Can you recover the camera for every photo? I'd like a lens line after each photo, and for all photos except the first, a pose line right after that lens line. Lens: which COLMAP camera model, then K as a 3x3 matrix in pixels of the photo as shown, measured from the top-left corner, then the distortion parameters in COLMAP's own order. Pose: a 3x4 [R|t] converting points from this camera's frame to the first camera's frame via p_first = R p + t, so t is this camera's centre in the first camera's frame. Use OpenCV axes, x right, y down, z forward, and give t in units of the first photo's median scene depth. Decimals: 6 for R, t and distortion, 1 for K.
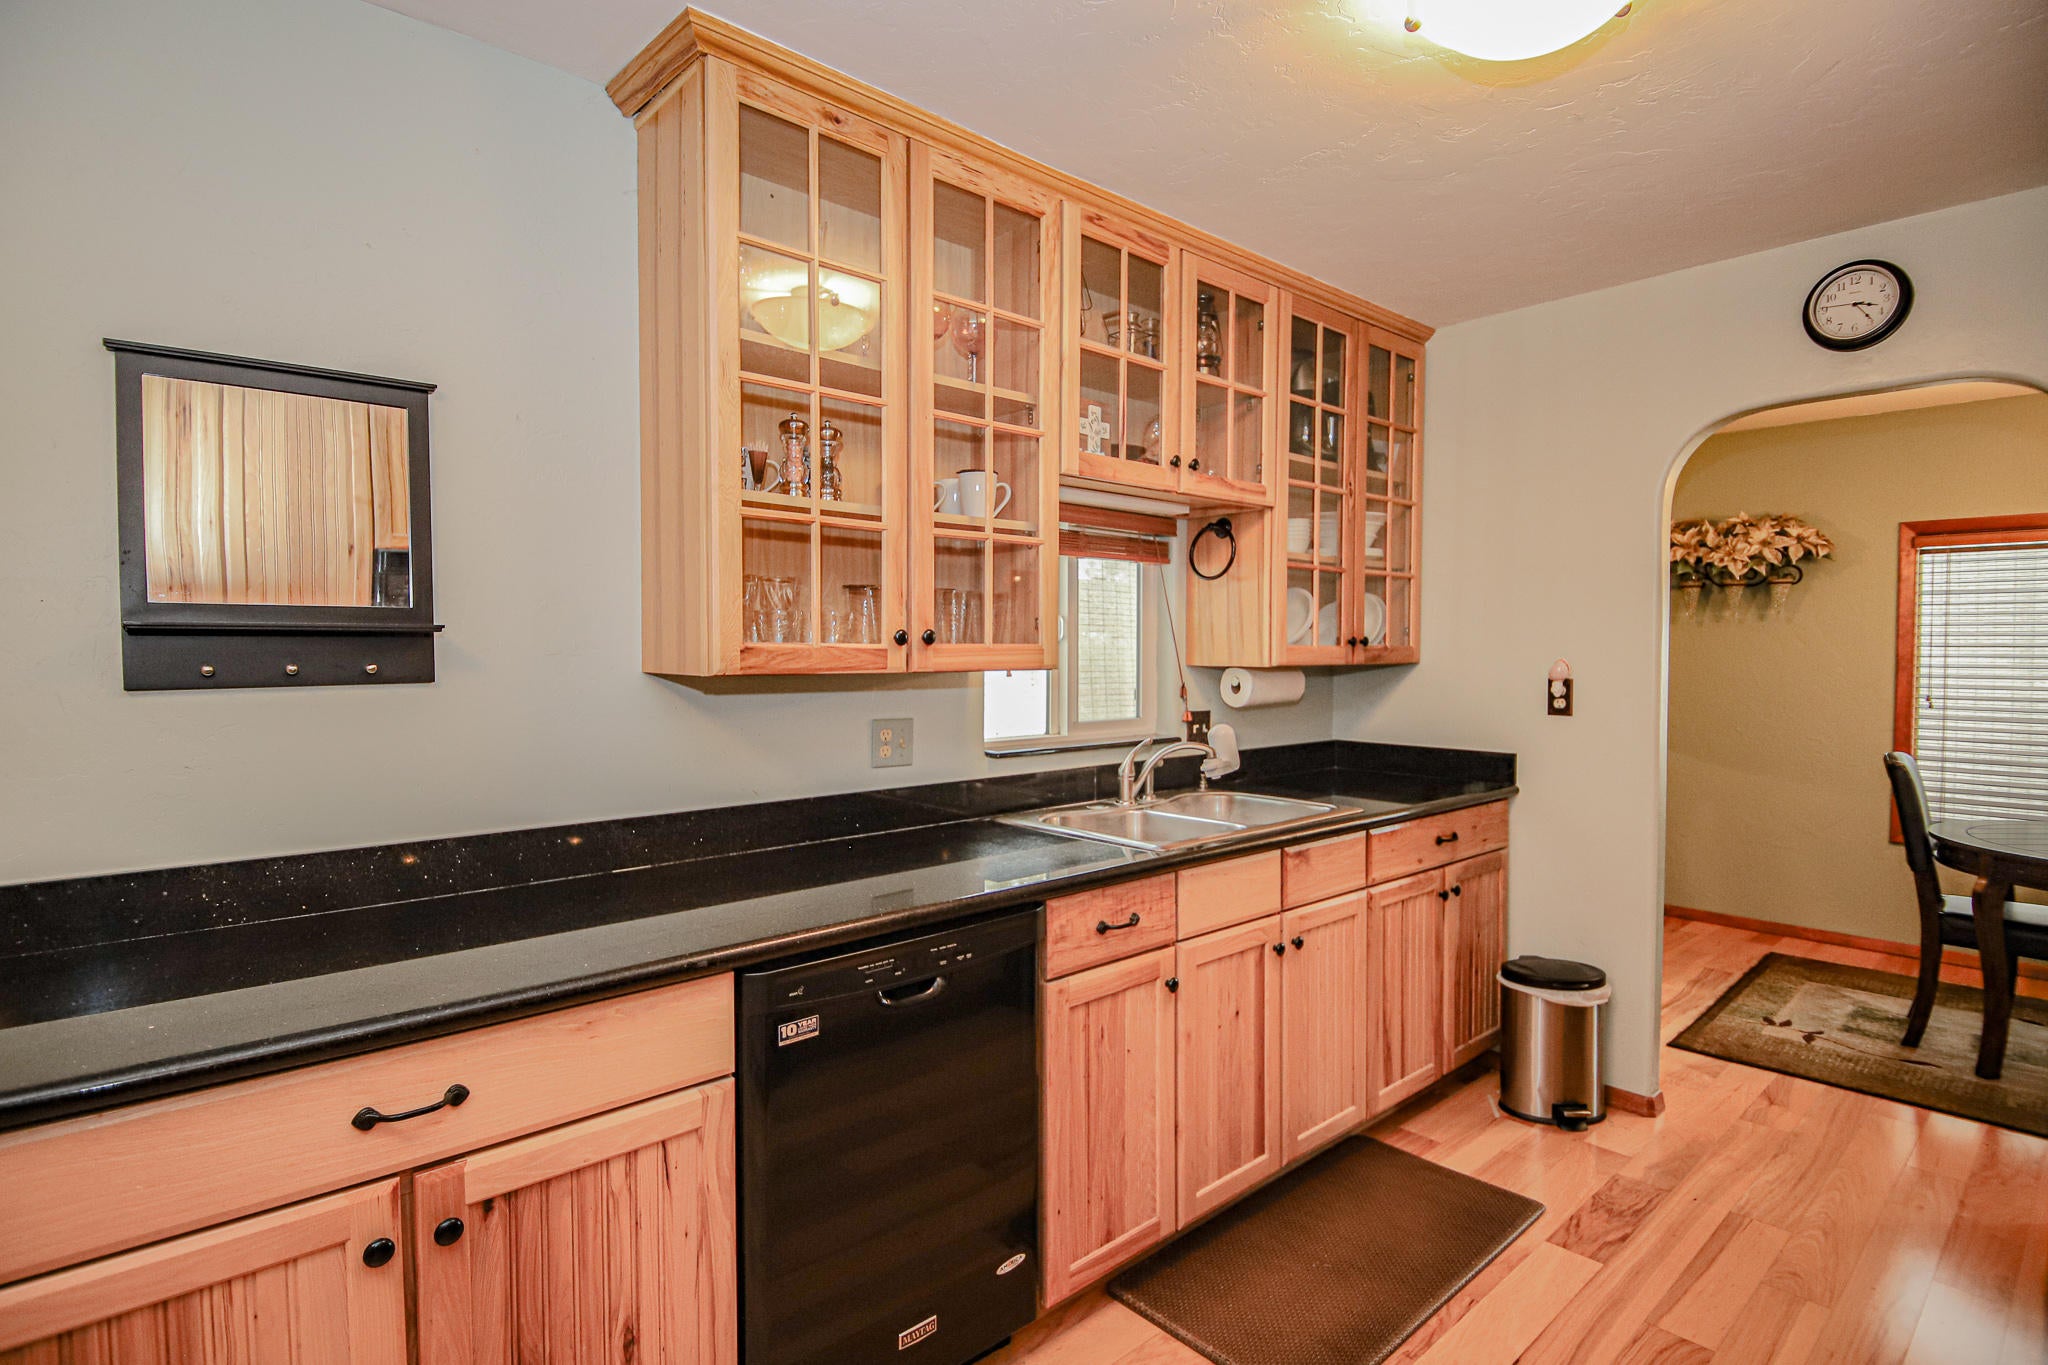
lens RADIAL K [[1025.1, 0, 1023.3], [0, 1025.1, 675.9], [0, 0, 1]] dist [-0.000615, -0.004268]
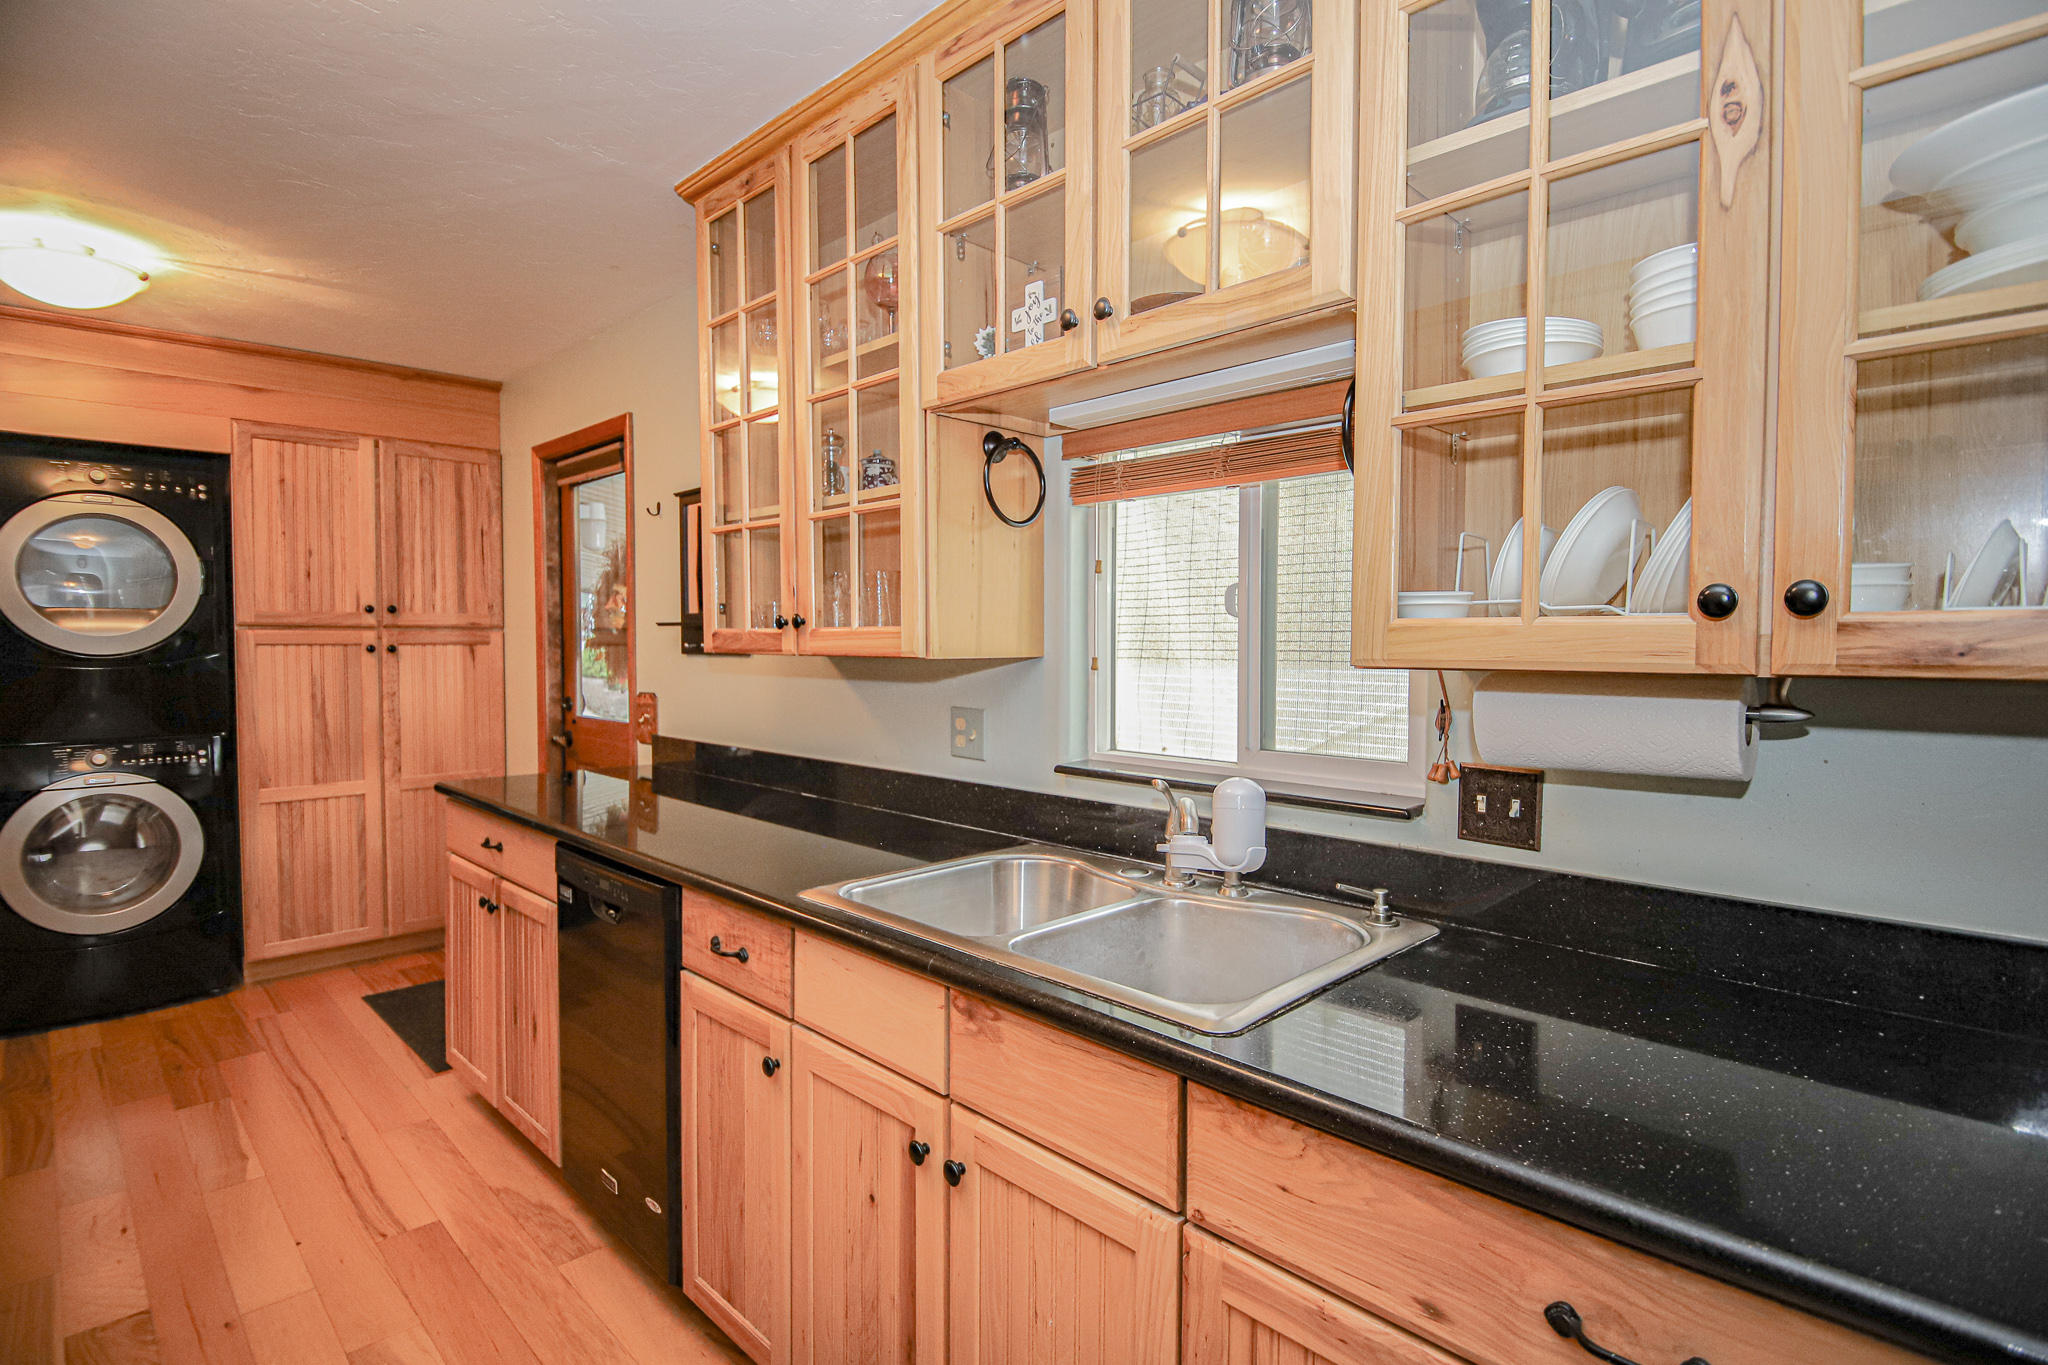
lens RADIAL K [[981.3, 0, 1026.8], [0, 981.3, 673.0], [0, 0, 1]] dist [0.000458, 0.000092]
pose [[0.063326, 0.034668, -0.997391, 0.679953], [-0.021384, 0.999214, 0.033373, -0.018040], [0.997764, 0.019215, 0.064018, 0.873750]]
